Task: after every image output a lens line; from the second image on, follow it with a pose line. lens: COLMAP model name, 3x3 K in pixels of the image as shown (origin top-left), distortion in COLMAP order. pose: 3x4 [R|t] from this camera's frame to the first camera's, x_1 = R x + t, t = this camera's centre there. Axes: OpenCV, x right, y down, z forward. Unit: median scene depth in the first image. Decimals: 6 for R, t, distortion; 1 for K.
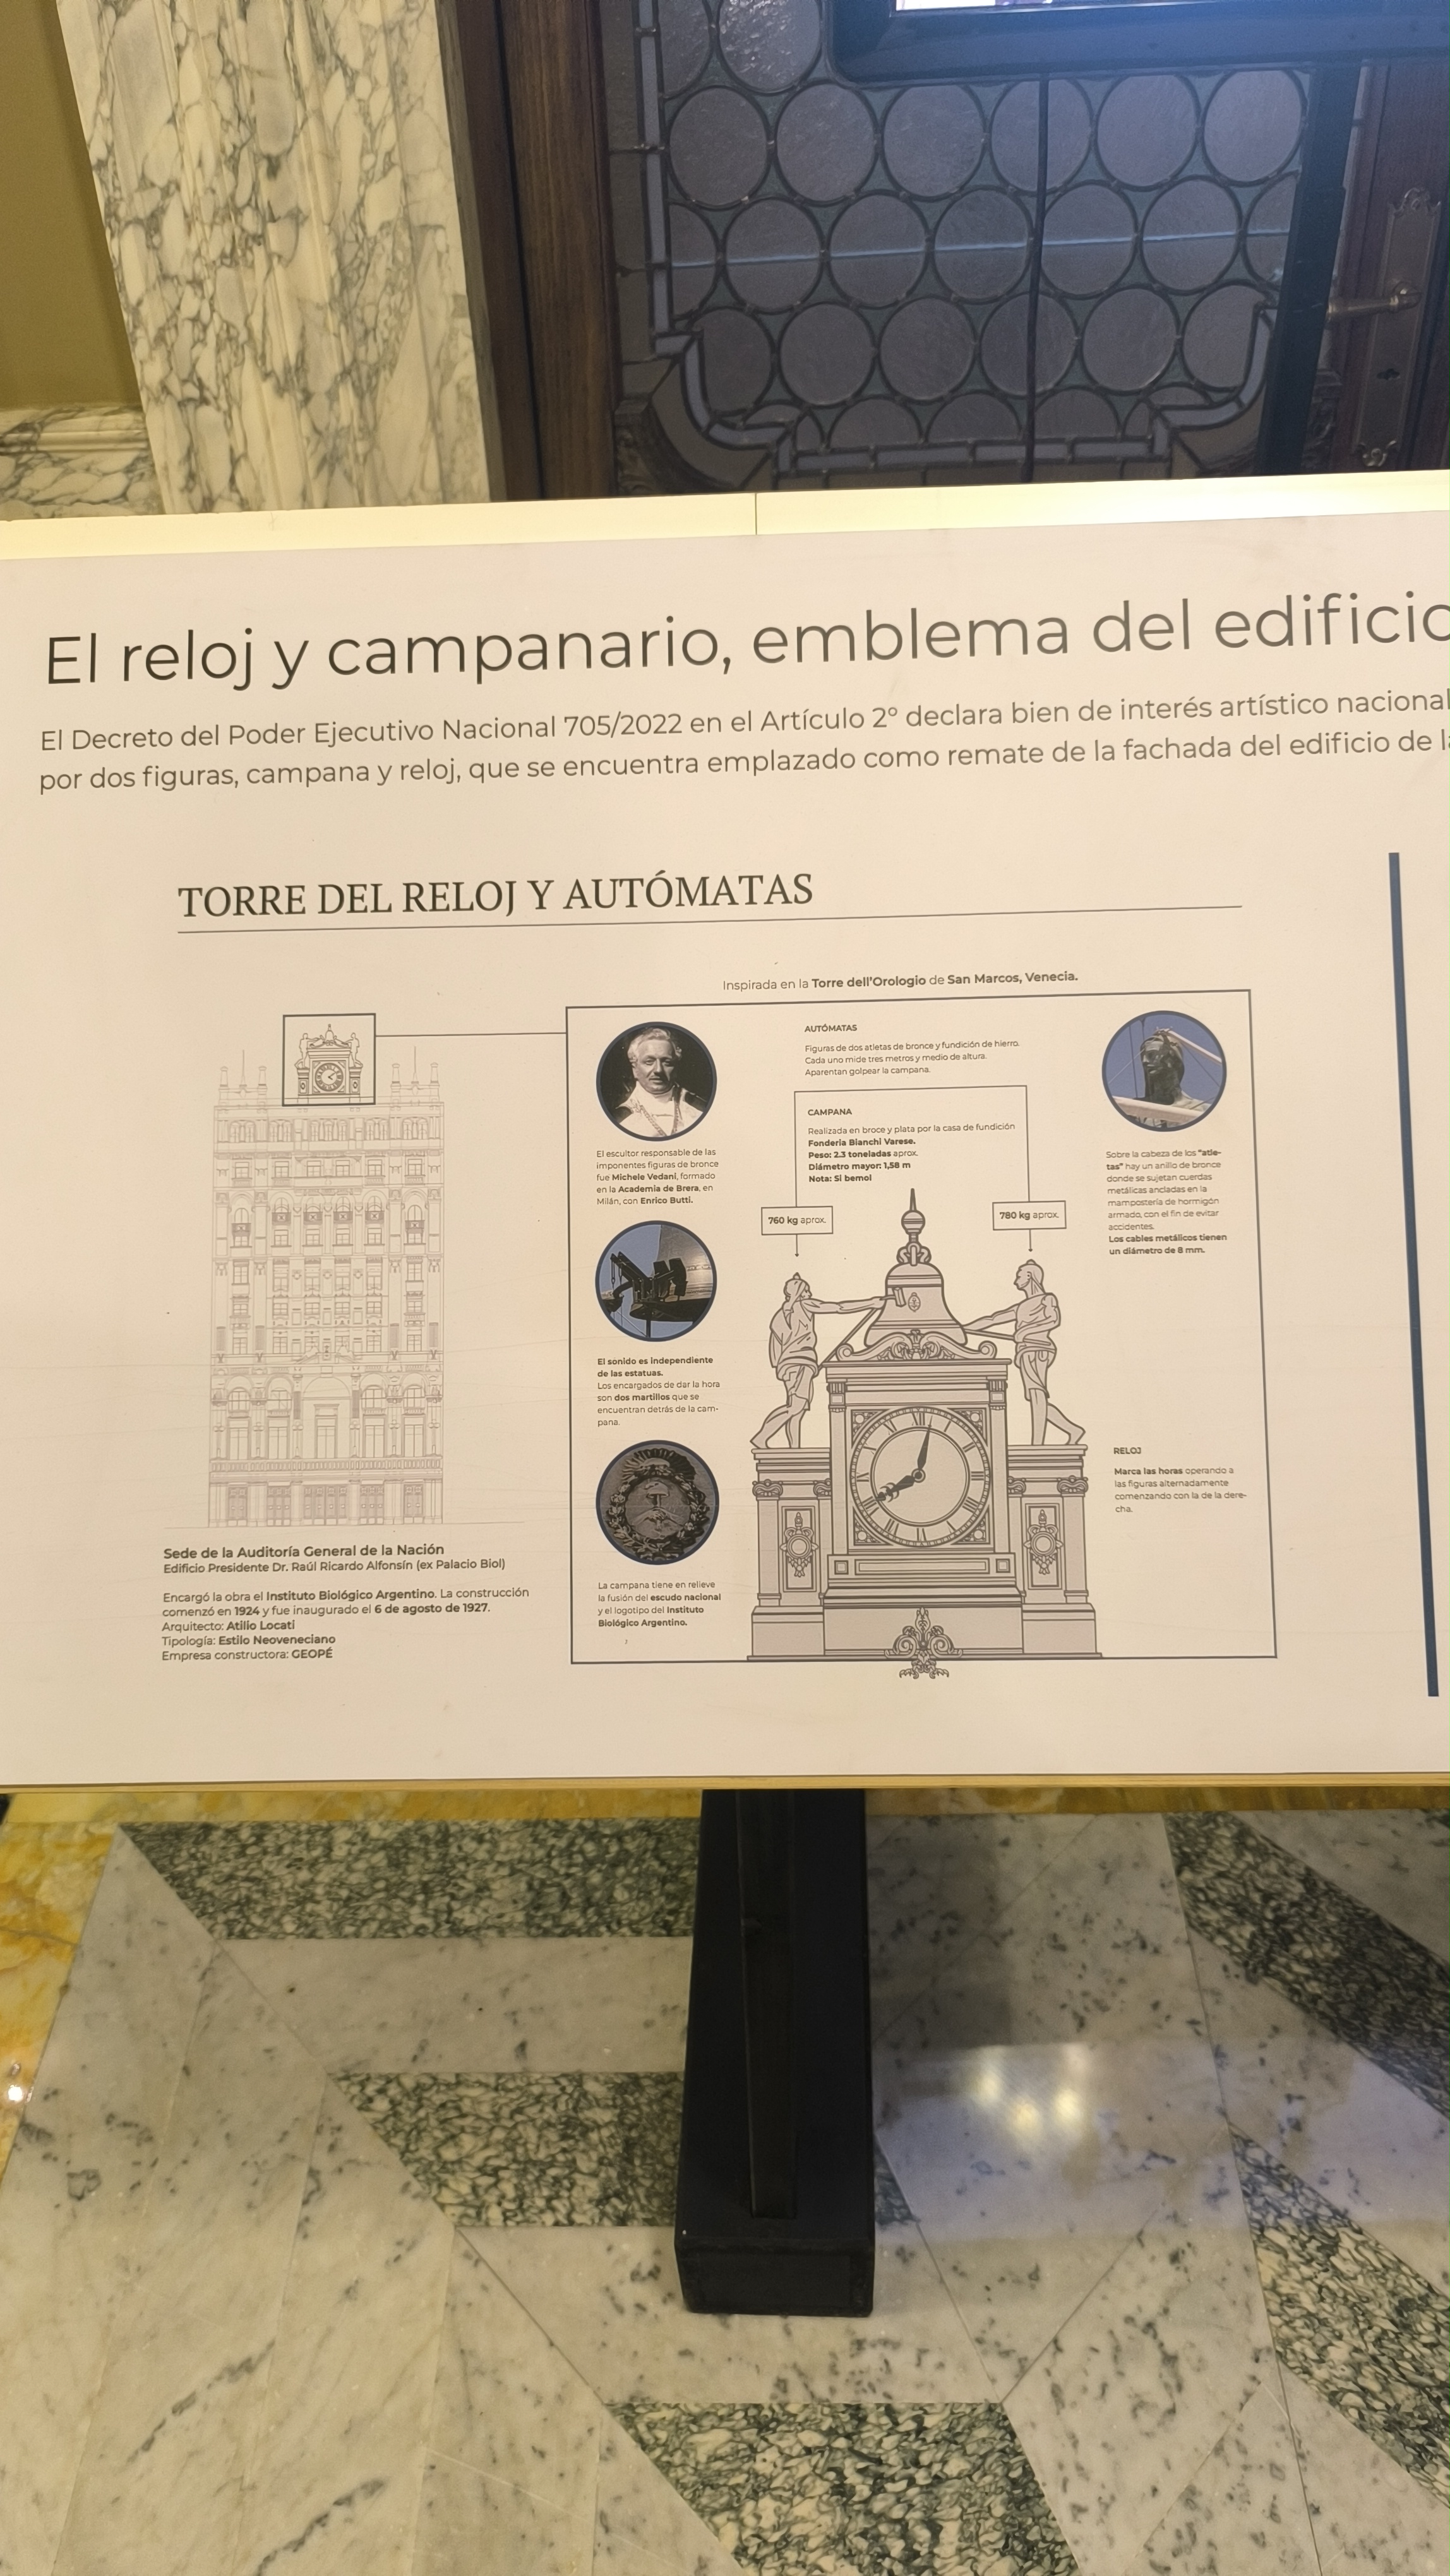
lens RADIAL K [[1750.1, 0, 718.8], [0, 1750.1, 1286.4], [0, 0, 1]] dist [0.024881, -0.016729]
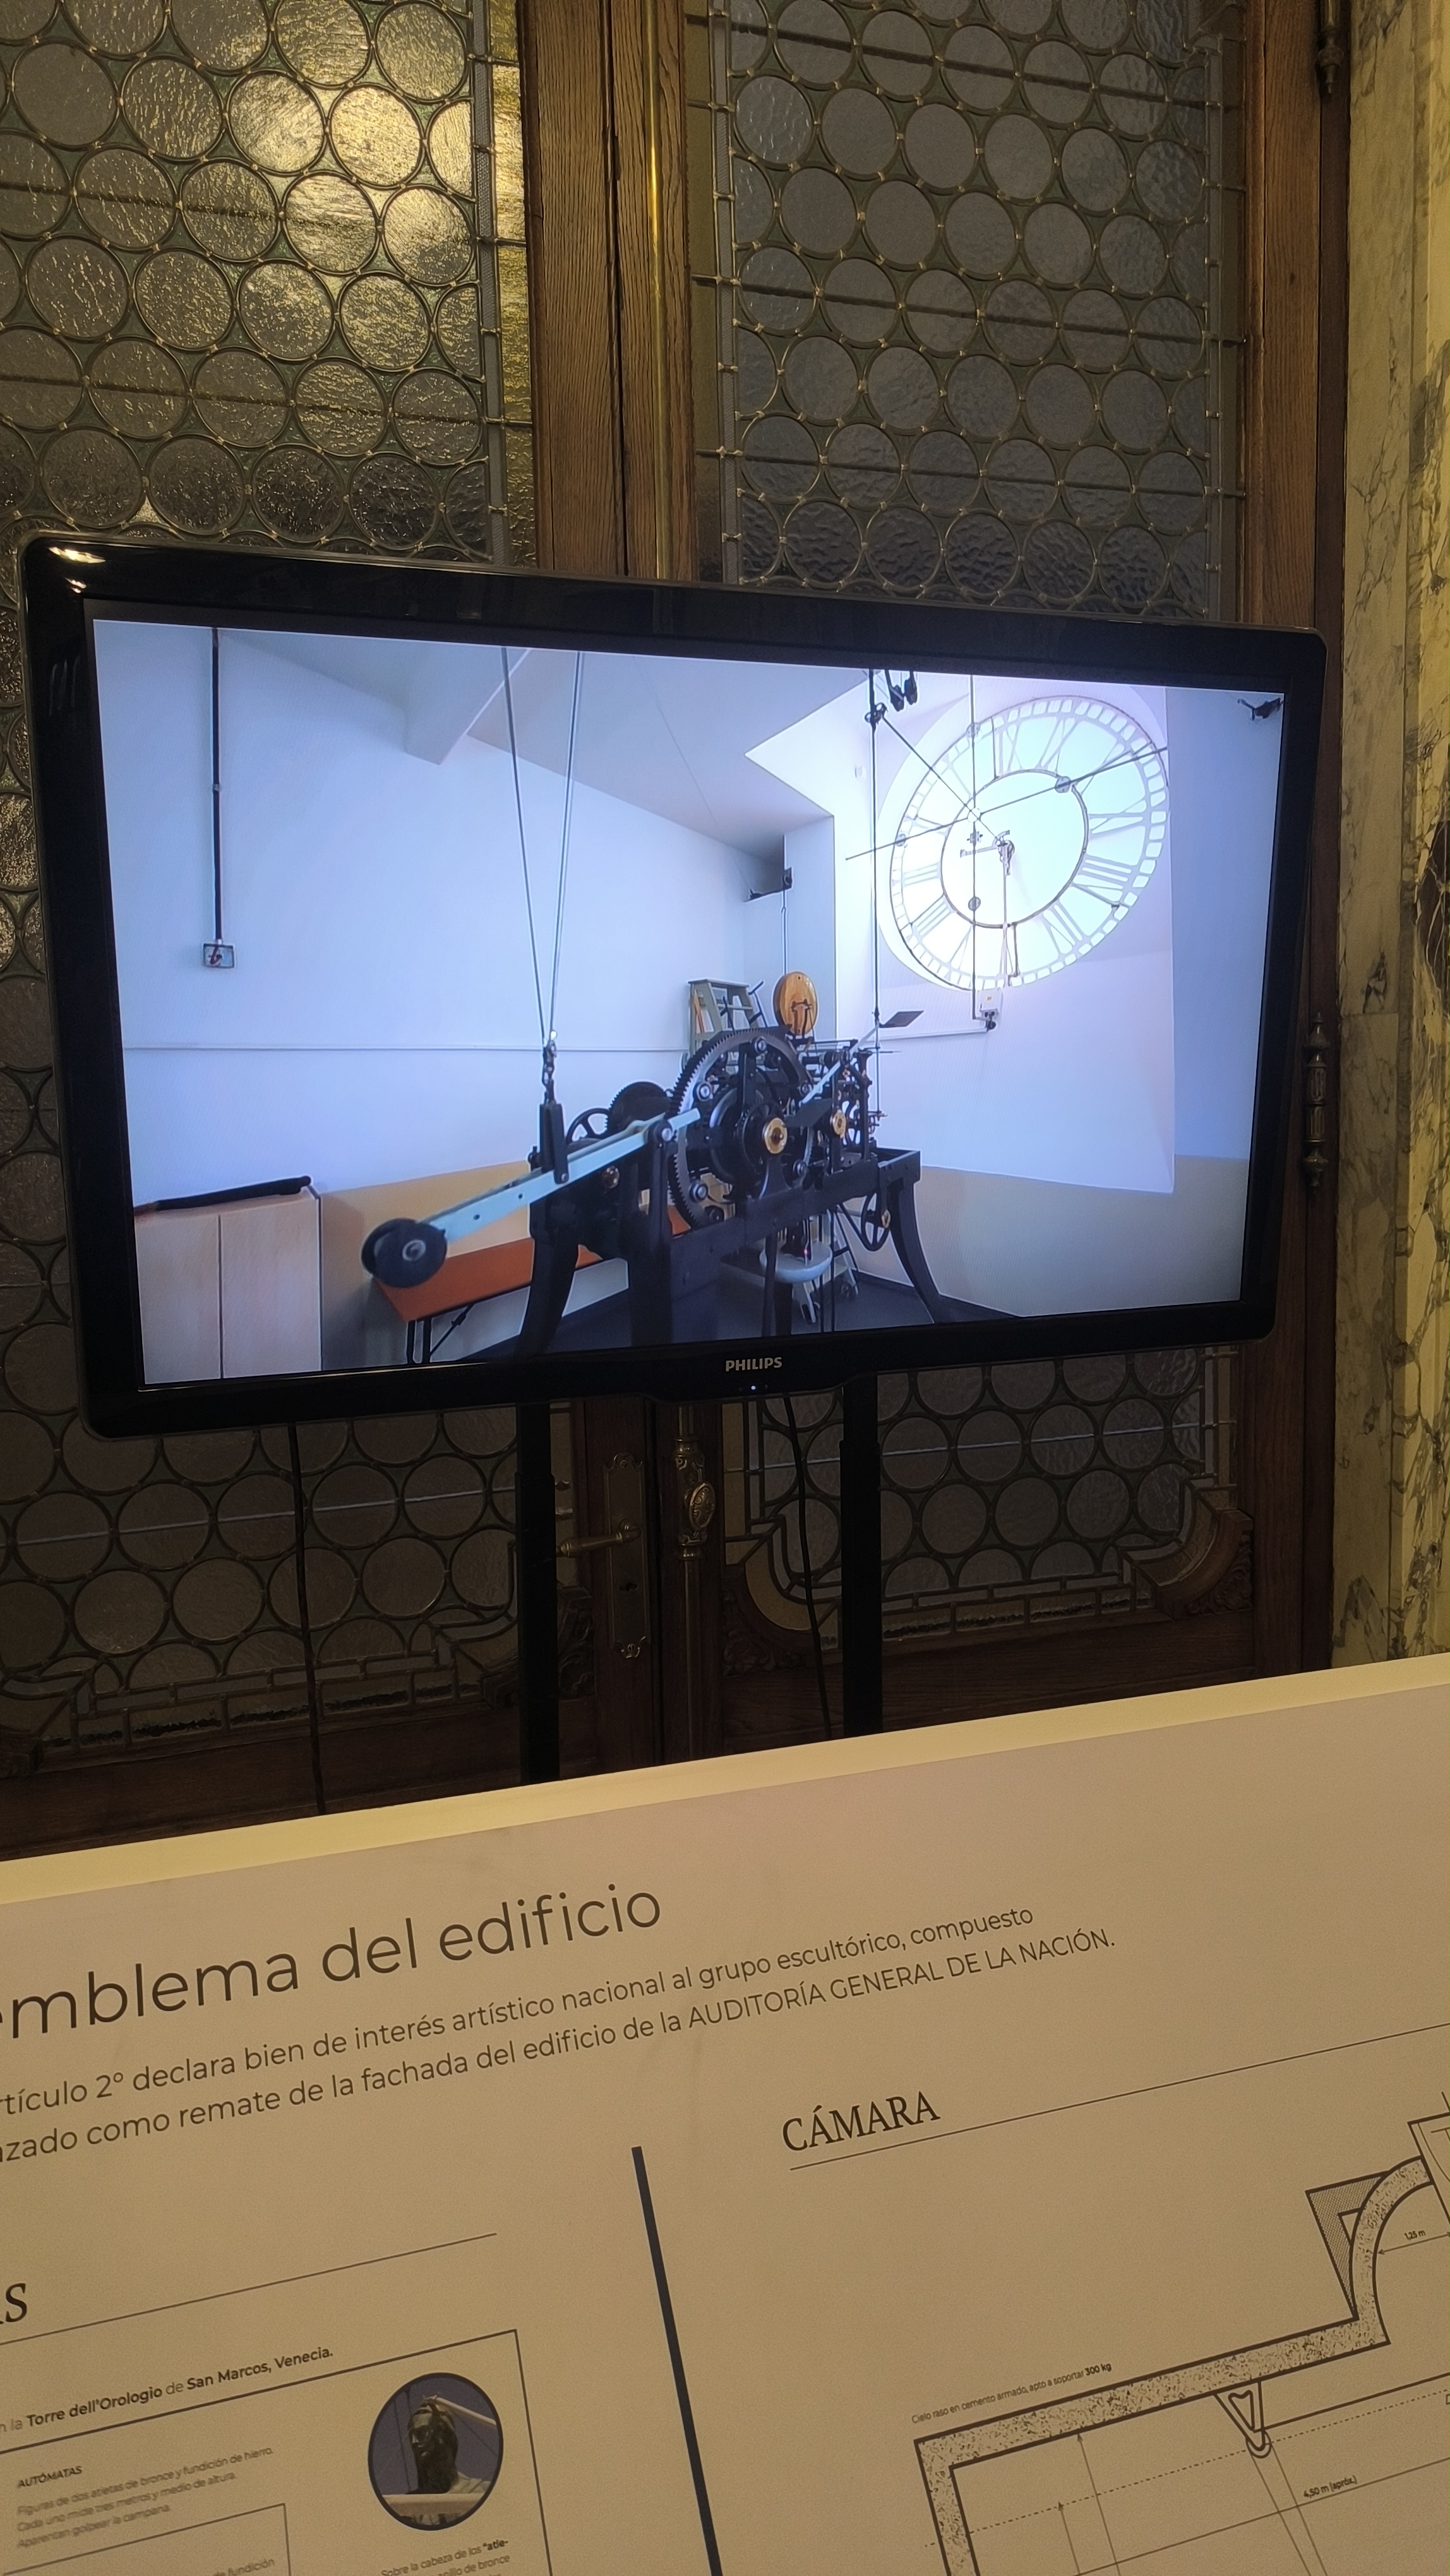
lens RADIAL K [[1750.1, 0, 730.3], [0, 1750.1, 1293.6], [0, 0, 1]] dist [0.024881, -0.016729]
pose [[0.946714, -0.024697, 0.321126, 0.117883], [0.189439, 0.849046, -0.493188, -0.151679], [-0.260471, 0.527742, 0.808482, -0.104842]]
